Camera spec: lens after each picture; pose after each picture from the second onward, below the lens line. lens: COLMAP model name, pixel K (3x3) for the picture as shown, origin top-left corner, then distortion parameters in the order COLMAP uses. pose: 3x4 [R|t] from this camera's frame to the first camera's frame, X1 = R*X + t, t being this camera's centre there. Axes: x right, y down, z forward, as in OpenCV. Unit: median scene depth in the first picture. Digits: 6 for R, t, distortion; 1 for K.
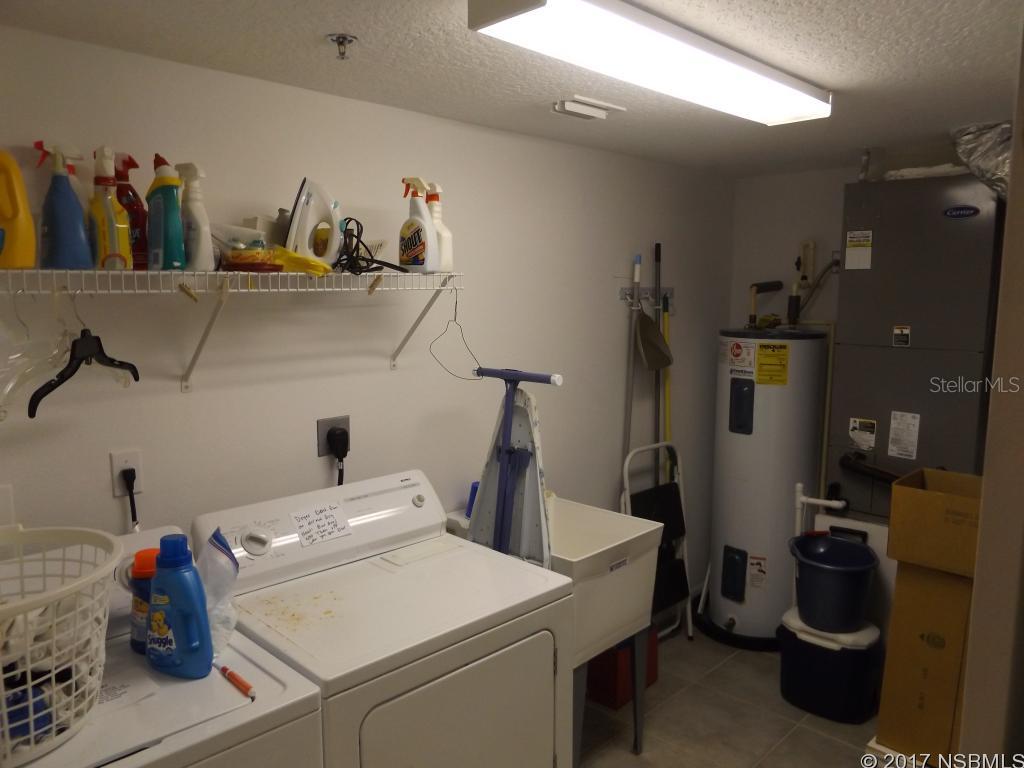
lens RADIAL K [[770.4, 0, 510.8], [0, 770.4, 384.5], [0, 0, 1]] dist [-0.006383, -0.002690]
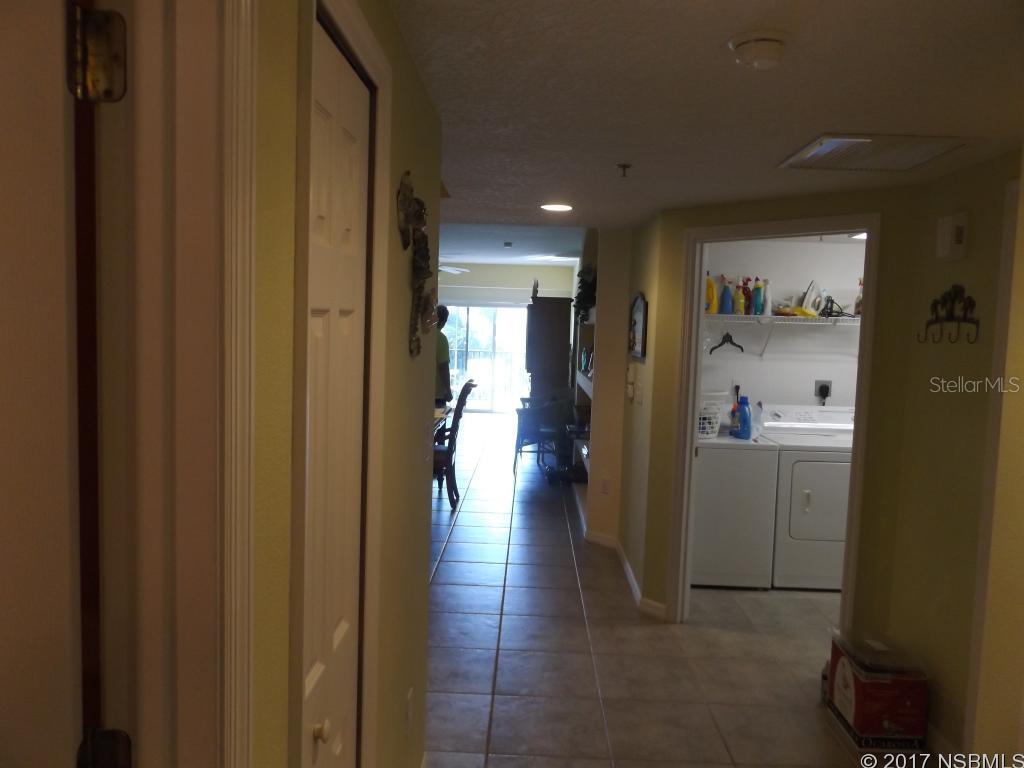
lens RADIAL K [[770.4, 0, 511.3], [0, 770.4, 383.0], [0, 0, 1]] dist [-0.006383, -0.002690]
pose [[0.684072, 0.072932, -0.725759, 1.086919], [-0.124077, 0.992123, -0.017251, 0.280398], [0.718784, 0.101851, 0.687733, -1.700410]]
